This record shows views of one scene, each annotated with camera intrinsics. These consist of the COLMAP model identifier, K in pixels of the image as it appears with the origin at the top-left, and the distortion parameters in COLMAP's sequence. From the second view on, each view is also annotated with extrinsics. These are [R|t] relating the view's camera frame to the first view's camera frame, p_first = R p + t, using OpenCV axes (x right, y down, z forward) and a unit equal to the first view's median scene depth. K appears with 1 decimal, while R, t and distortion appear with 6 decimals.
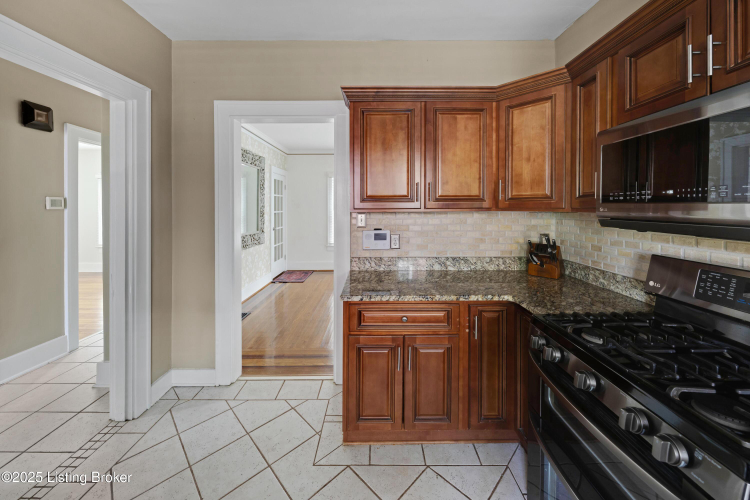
lens RADIAL K [[276.1, 0, 374.9], [0, 276.1, 209.4], [0, 0, 1]] dist [0.000052, 0.000101]
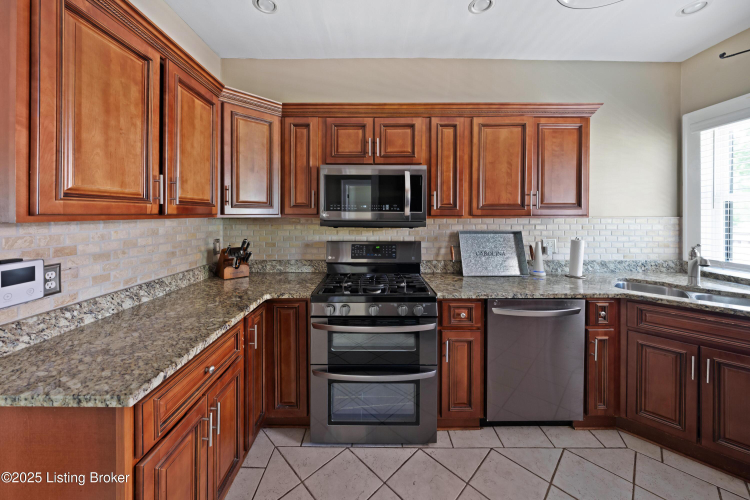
lens RADIAL K [[278.5, 0, 377.2], [0, 278.5, 215.4], [0, 0, 1]] dist [-0.006244, -0.000087]
pose [[-0.003832, -0.001885, 0.999991, -0.430683], [0.004827, 0.999987, 0.001904, 0.000336], [-0.999981, 0.004834, -0.003823, 0.401650]]
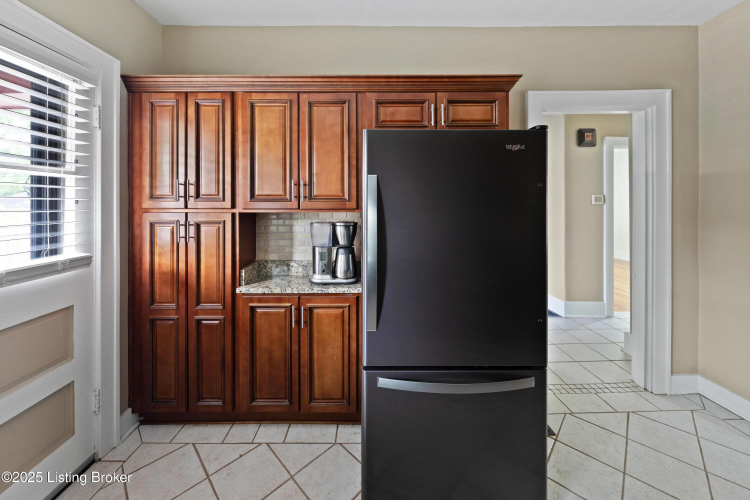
lens RADIAL K [[276.1, 0, 374.9], [0, 276.1, 209.4], [0, 0, 1]] dist [0.000052, 0.000101]
pose [[0.027060, 0.015250, -0.999517, 0.213982], [0.000730, 0.999883, 0.015276, 0.007198], [0.999634, -0.001143, 0.027045, -0.155478]]
